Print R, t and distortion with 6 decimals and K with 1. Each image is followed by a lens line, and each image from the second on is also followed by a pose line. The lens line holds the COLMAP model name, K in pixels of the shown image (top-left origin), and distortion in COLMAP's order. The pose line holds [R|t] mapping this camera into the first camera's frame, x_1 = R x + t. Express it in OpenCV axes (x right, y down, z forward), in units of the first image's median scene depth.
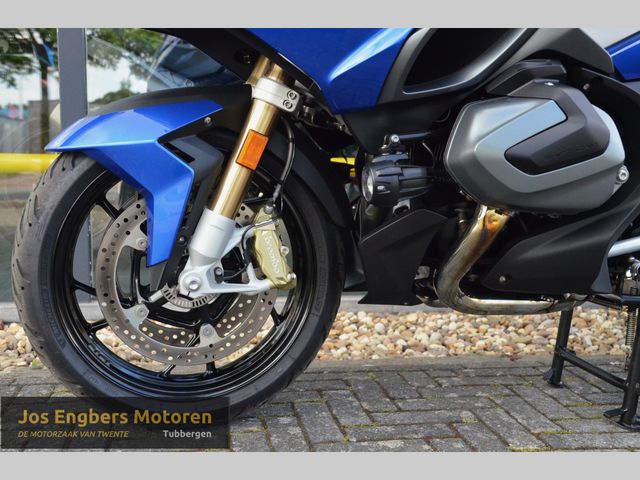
lens RADIAL K [[760.9, 0, 308.7], [0, 760.9, 242.0], [0, 0, 1]] dist [0.013406, 0.052800]
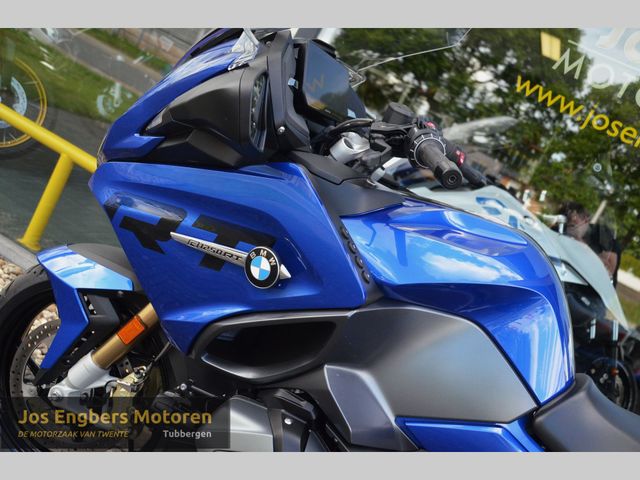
lens RADIAL K [[726.9, 0, 320.8], [0, 726.9, 259.6], [0, 0, 1]] dist [0.007292, 0.011891]
pose [[0.783562, 0.467074, -0.409723, 0.606614], [-0.480688, 0.873544, 0.076542, -0.461182], [0.393662, 0.136973, 0.908993, -0.002262]]
